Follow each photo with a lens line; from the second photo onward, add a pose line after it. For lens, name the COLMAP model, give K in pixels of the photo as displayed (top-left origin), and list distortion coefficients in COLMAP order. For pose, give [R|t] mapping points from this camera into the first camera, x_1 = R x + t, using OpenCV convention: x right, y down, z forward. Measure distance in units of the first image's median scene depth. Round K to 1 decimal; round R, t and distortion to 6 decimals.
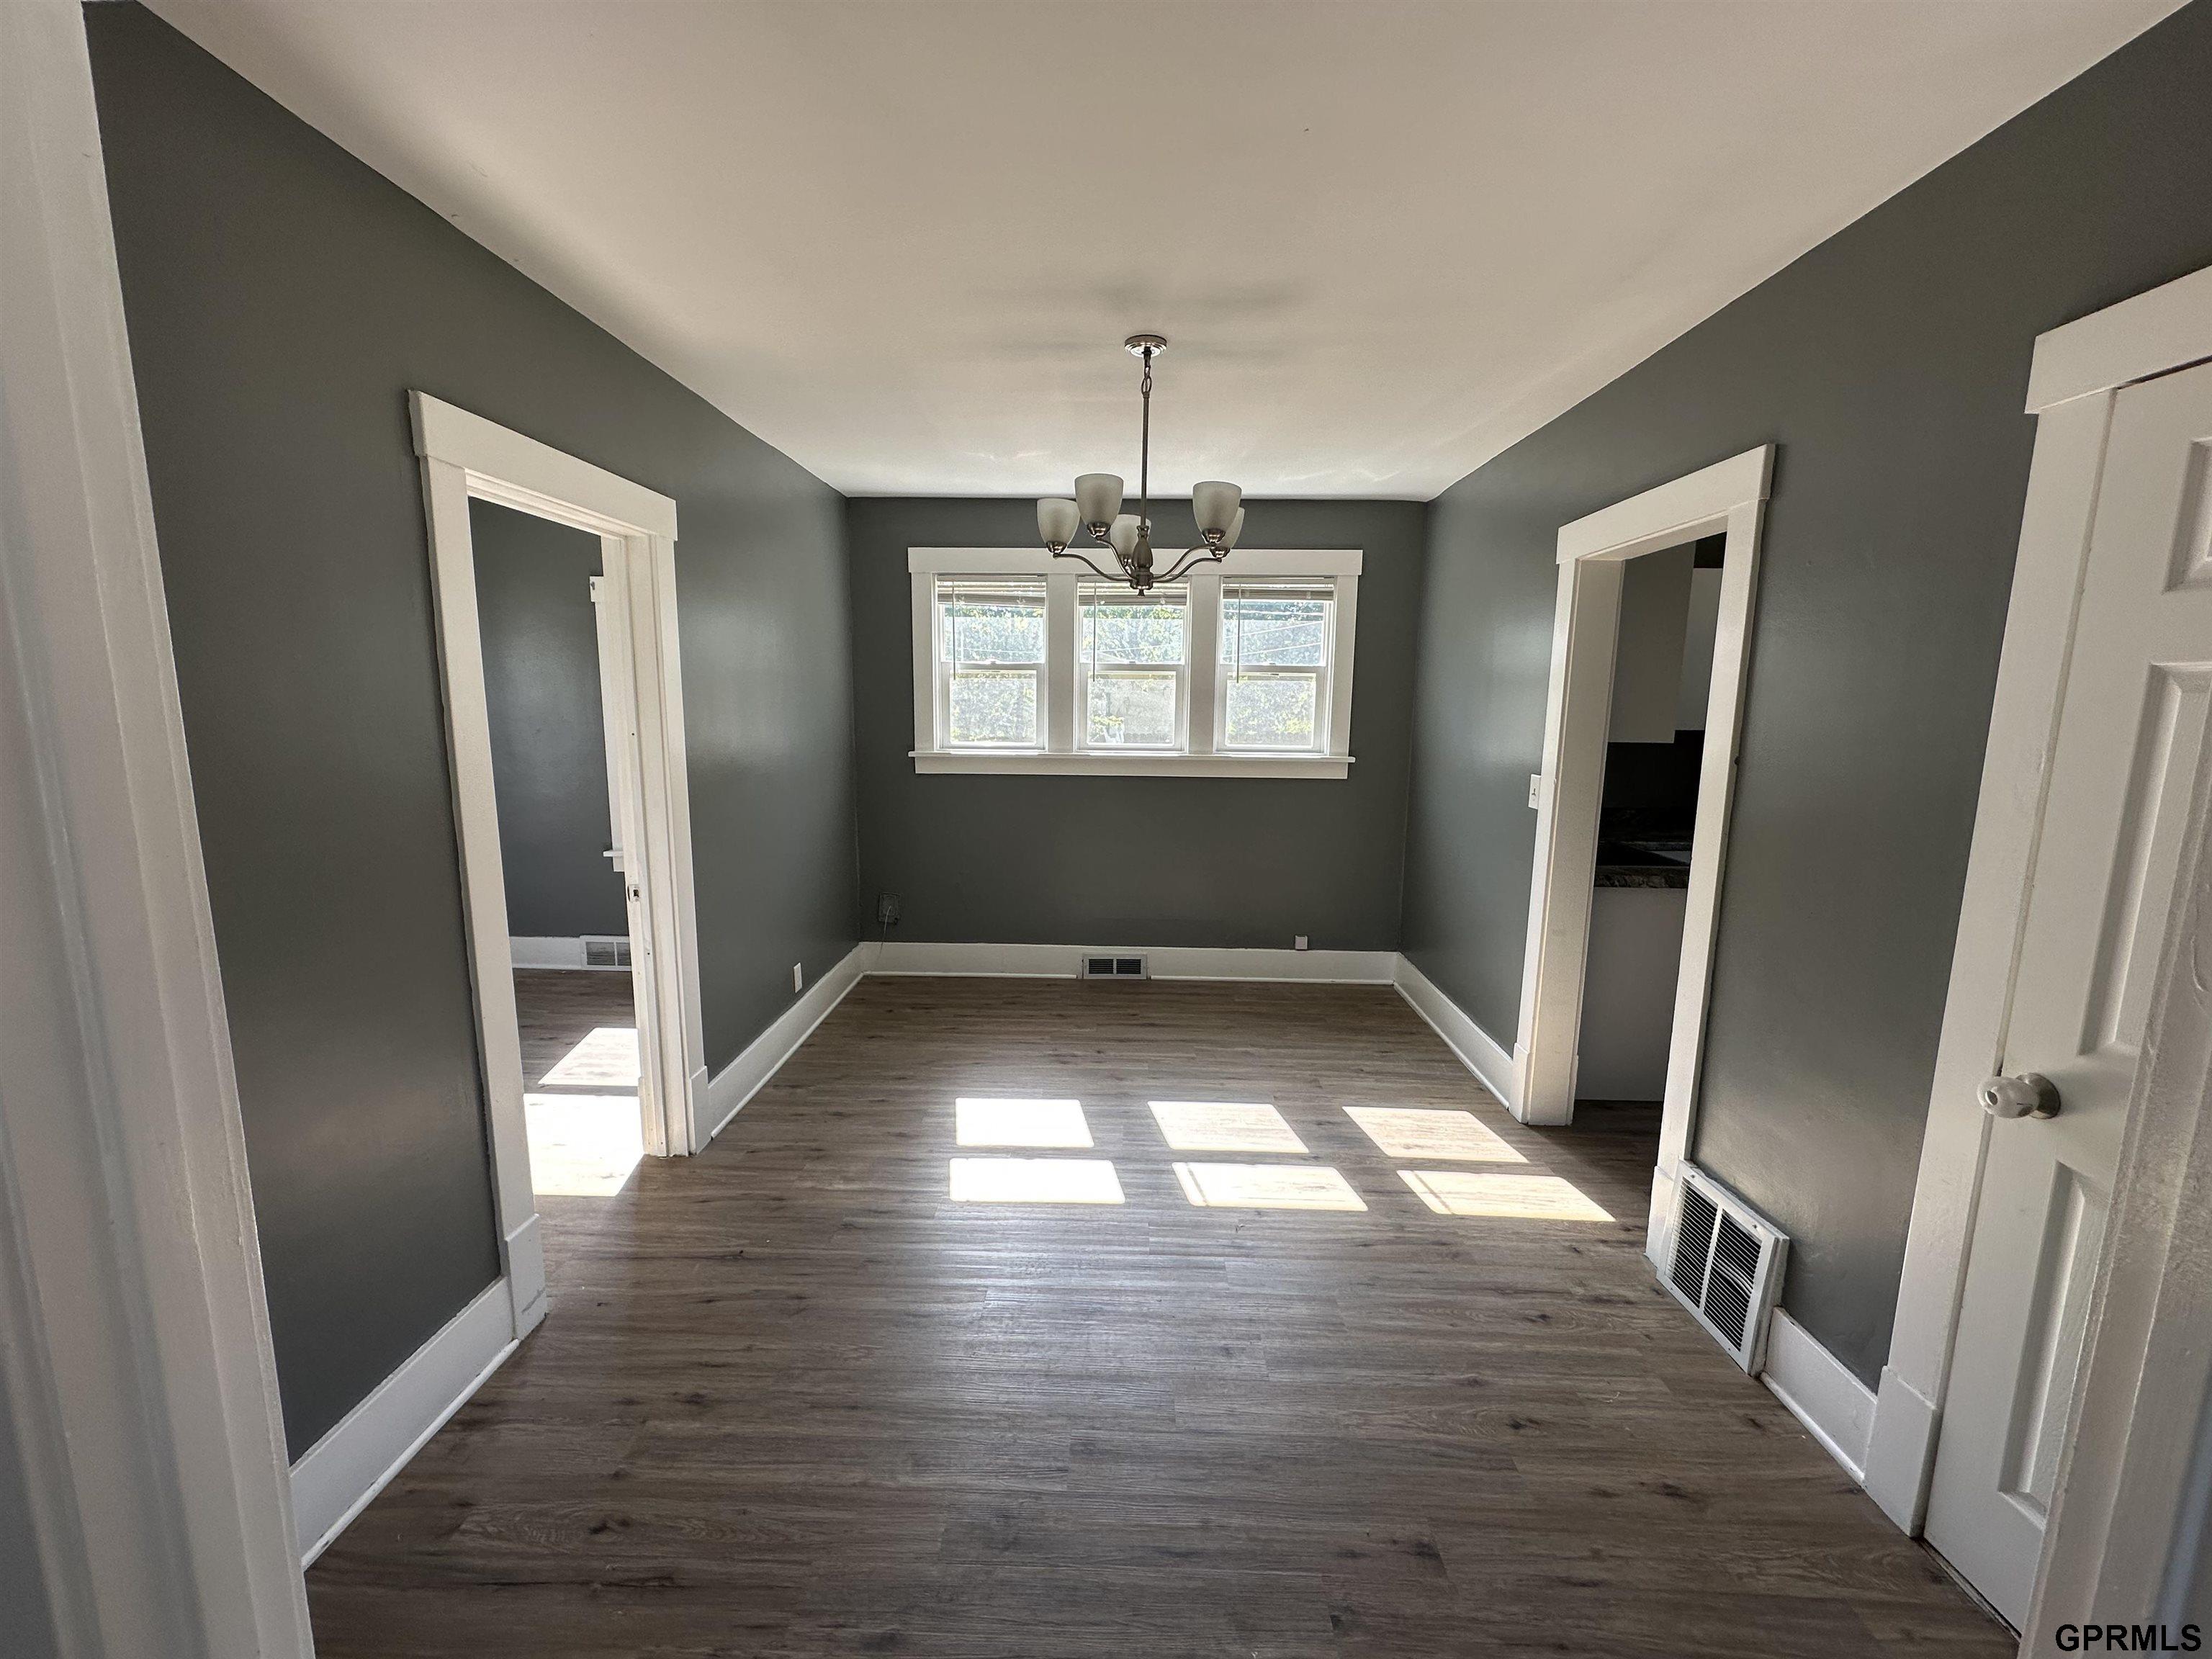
lens RADIAL K [[879.3, 0, 1109.5], [0, 879.3, 836.1], [0, 0, 1]] dist [-0.001946, -0.000134]
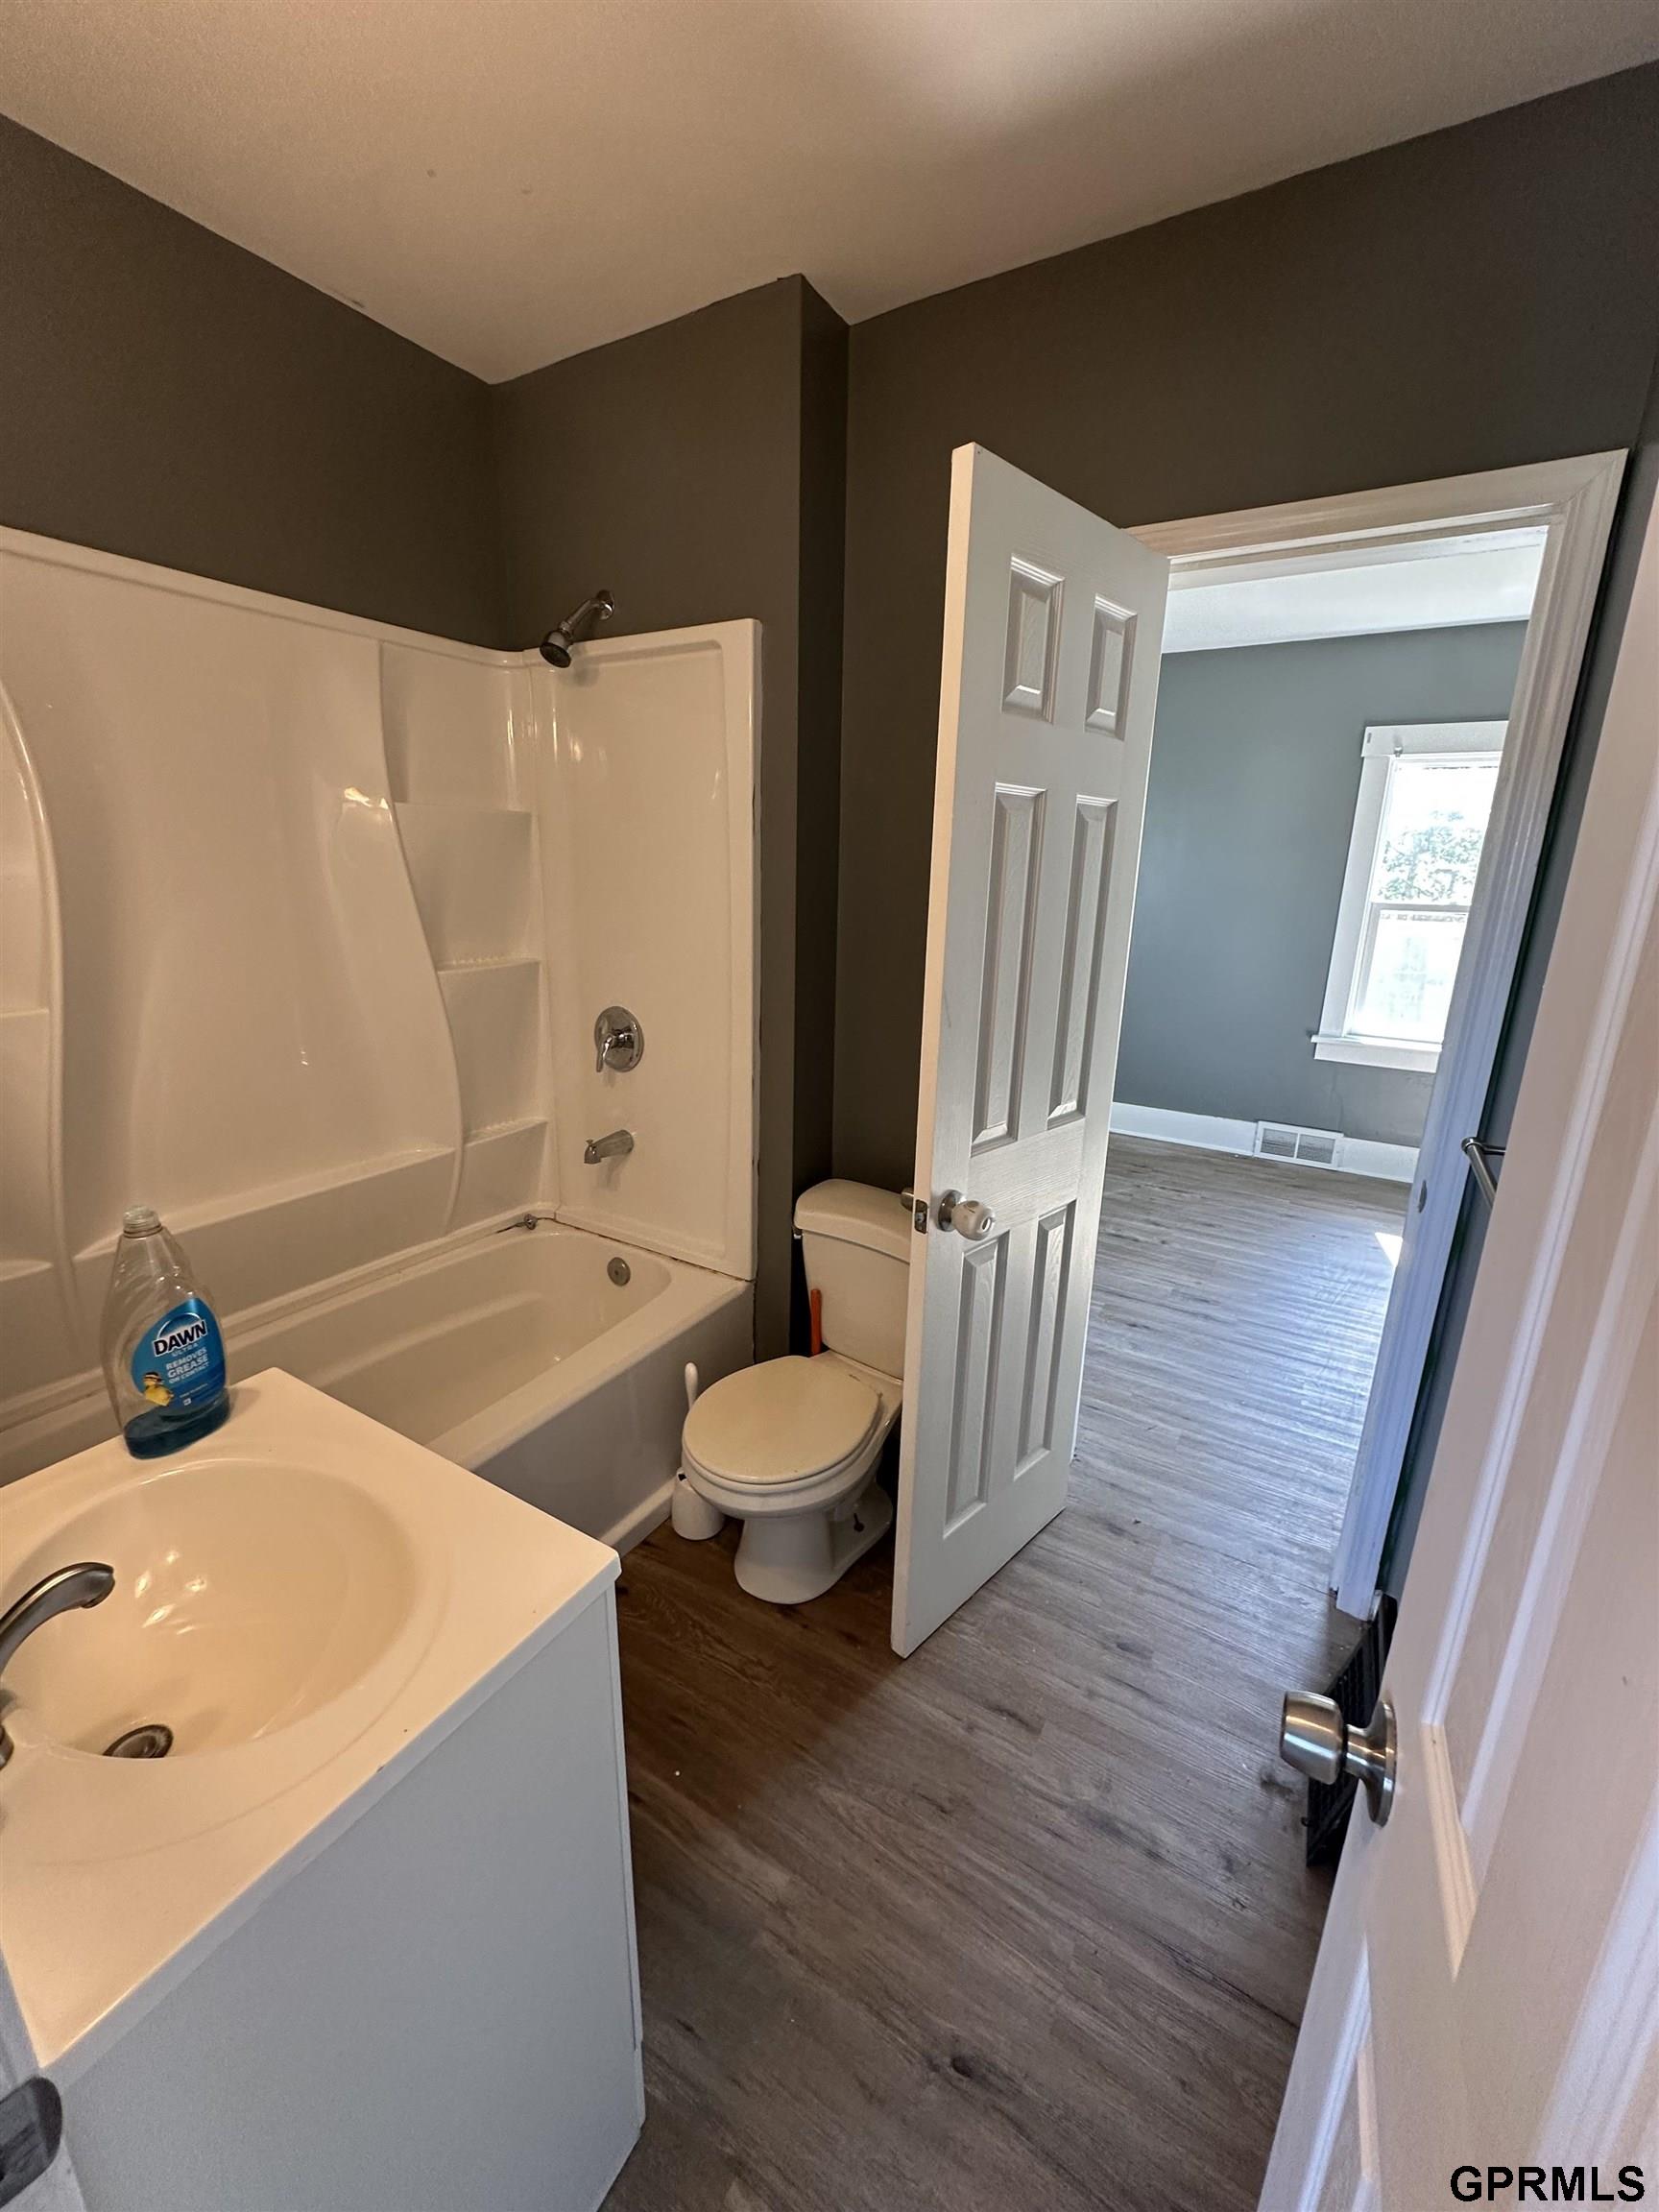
lens RADIAL K [[879.3, 0, 822.0], [0, 879.3, 1099.8], [0, 0, 1]] dist [-0.001946, -0.000134]
pose [[0.866731, 0.126651, -0.482427, -0.563991], [-0.080453, 0.990058, 0.115376, 0.018611], [0.492244, -0.061187, 0.868304, -0.062515]]
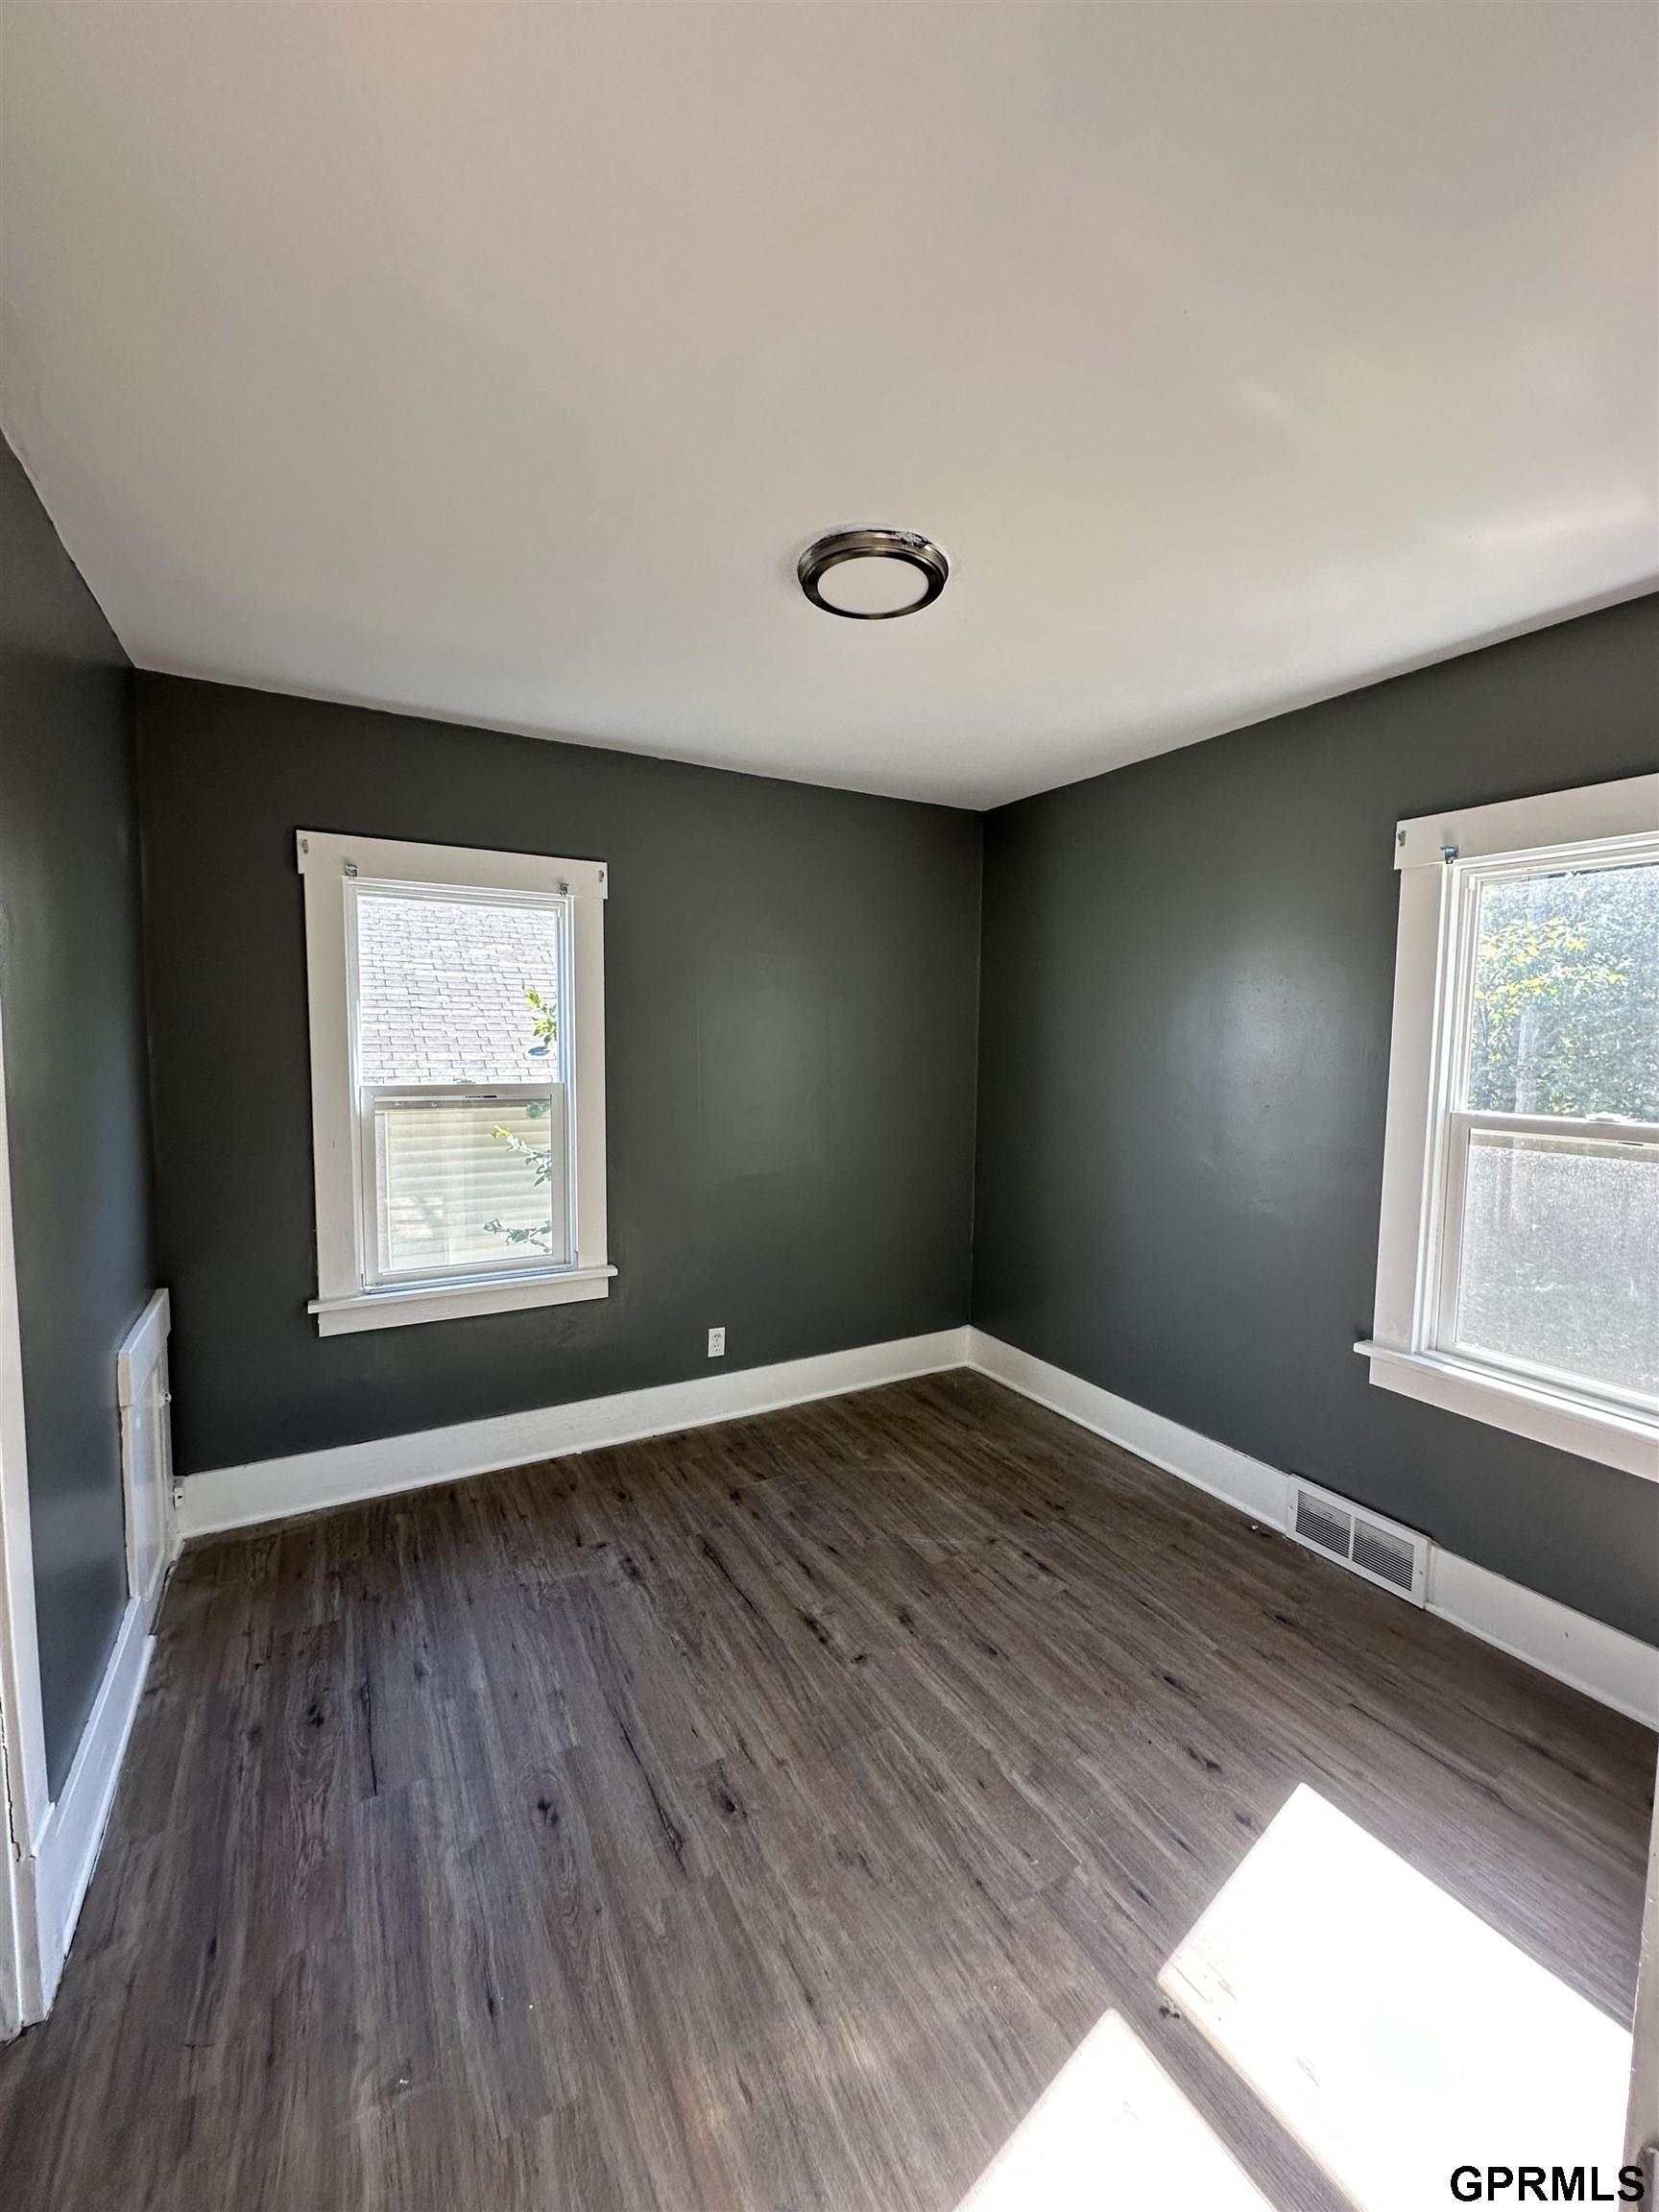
lens RADIAL K [[879.3, 0, 834.1], [0, 879.3, 1101.1], [0, 0, 1]] dist [-0.001946, -0.000134]
pose [[0.513789, 0.057850, -0.855964, -0.292523], [-0.133787, 0.990920, -0.013335, -0.075749], [0.847421, 0.121368, 0.516863, 0.445036]]
